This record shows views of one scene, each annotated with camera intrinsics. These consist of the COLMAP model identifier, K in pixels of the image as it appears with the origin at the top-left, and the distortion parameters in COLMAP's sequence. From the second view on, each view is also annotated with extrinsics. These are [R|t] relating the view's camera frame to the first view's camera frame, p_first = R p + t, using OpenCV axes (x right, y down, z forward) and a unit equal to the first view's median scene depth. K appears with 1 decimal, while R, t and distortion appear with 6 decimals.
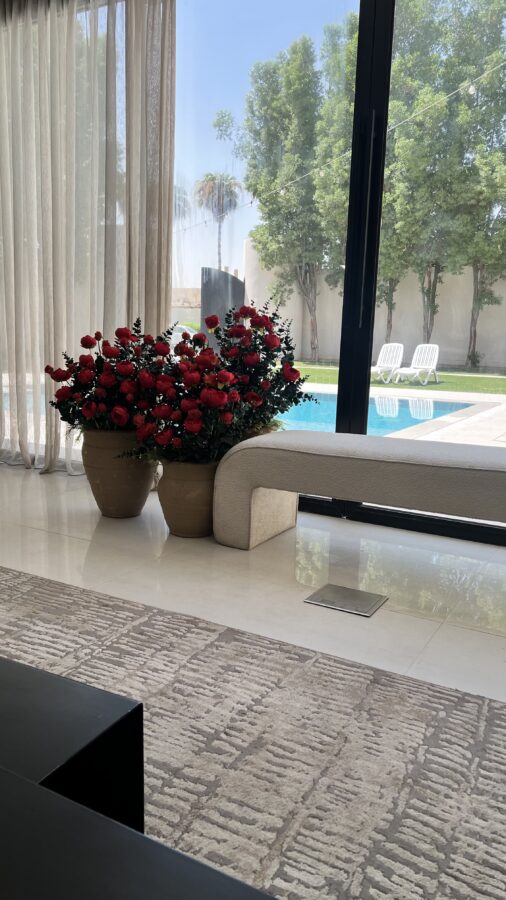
lens RADIAL K [[675.3, 0, 250.9], [0, 675.3, 466.8], [0, 0, 1]] dist [0.107011, -0.226039]
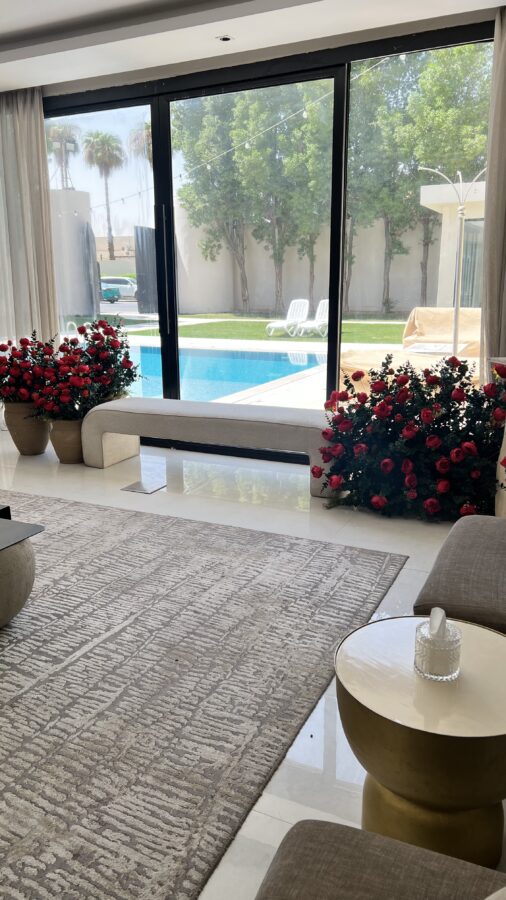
lens RADIAL K [[675.3, 0, 250.9], [0, 675.3, 466.8], [0, 0, 1]] dist [0.107011, -0.226039]
pose [[0.997228, -0.053886, 0.051314, 0.252997], [0.049549, 0.995373, 0.082328, -0.005968], [-0.055513, -0.079558, 0.995283, -0.678874]]
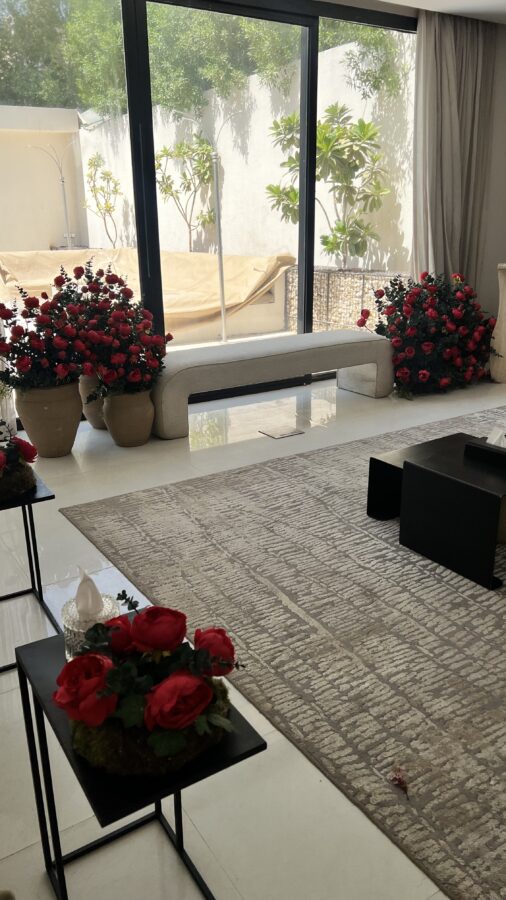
lens RADIAL K [[684.9, 0, 254.3], [0, 684.9, 432.6], [0, 0, 1]] dist [0.214436, -0.236744]
pose [[0.463513, -0.296291, 0.835085, -1.066179], [0.199469, 0.953139, 0.227462, -0.179648], [-0.863347, 0.061142, 0.500893, 0.083544]]
